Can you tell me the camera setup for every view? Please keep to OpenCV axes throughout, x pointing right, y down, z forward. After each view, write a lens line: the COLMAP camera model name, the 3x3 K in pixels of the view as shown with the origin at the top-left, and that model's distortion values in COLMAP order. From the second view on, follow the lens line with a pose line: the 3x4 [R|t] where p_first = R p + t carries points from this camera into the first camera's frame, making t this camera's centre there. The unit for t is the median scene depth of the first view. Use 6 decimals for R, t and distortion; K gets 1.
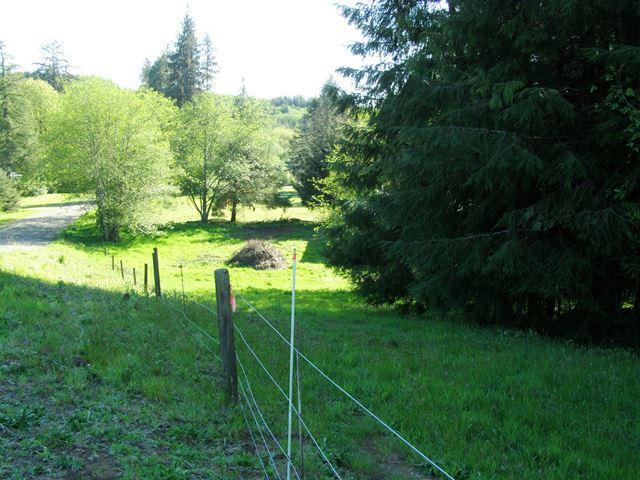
lens RADIAL K [[737.7, 0, 331.4], [0, 737.7, 241.6], [0, 0, 1]] dist [-0.190722, 0.379731]
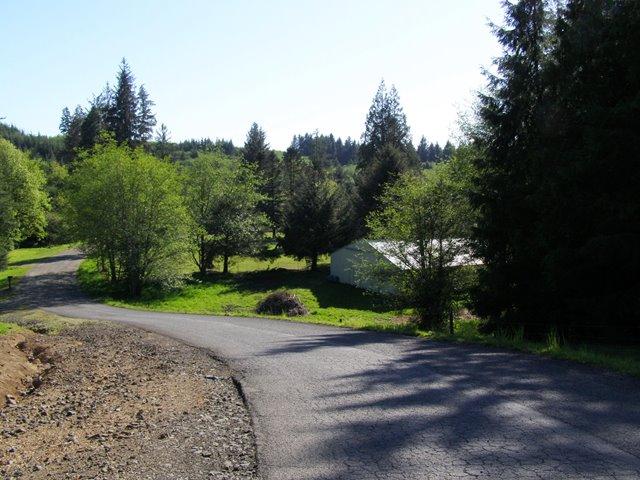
lens RADIAL K [[737.7, 0, 331.4], [0, 737.7, 241.6], [0, 0, 1]] dist [-0.190722, 0.379731]
pose [[0.989450, -0.031827, 0.141335, -0.131280], [0.039173, 0.998006, -0.049501, -0.013408], [-0.139478, 0.054515, 0.988723, -0.109165]]
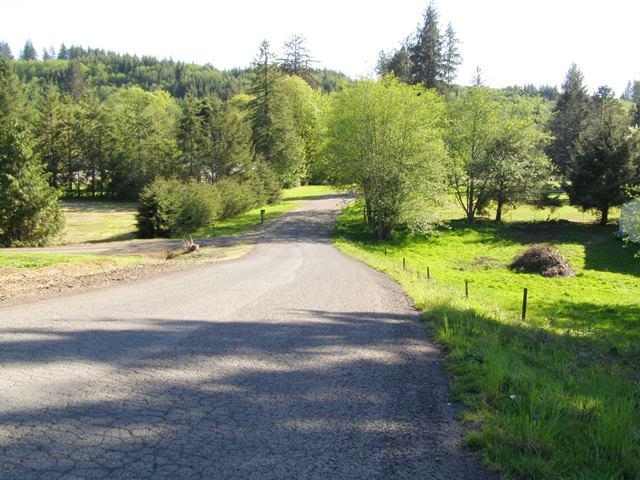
lens RADIAL K [[737.7, 0, 331.4], [0, 737.7, 241.6], [0, 0, 1]] dist [-0.190722, 0.379731]
pose [[0.956278, 0.034148, -0.290459, -0.062908], [-0.030151, 0.999379, 0.018226, -0.010822], [0.290901, -0.008672, 0.956714, 0.012346]]
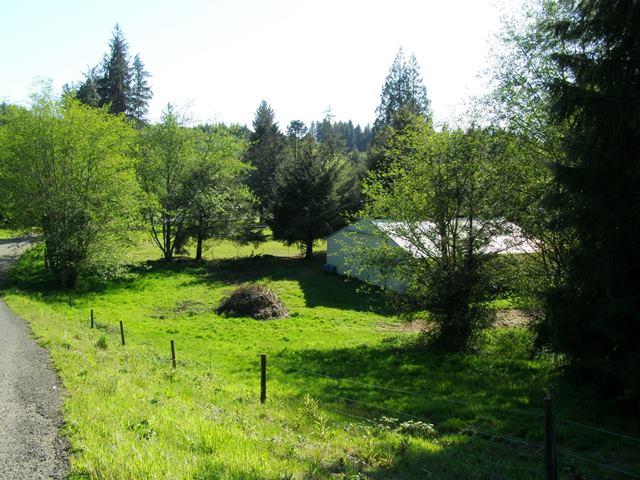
lens RADIAL K [[737.7, 0, 331.4], [0, 737.7, 241.6], [0, 0, 1]] dist [-0.190722, 0.379731]
pose [[0.993275, -0.018361, 0.114313, -0.075465], [0.022822, 0.999024, -0.037831, -0.011792], [-0.113507, 0.040186, 0.992724, 0.100465]]
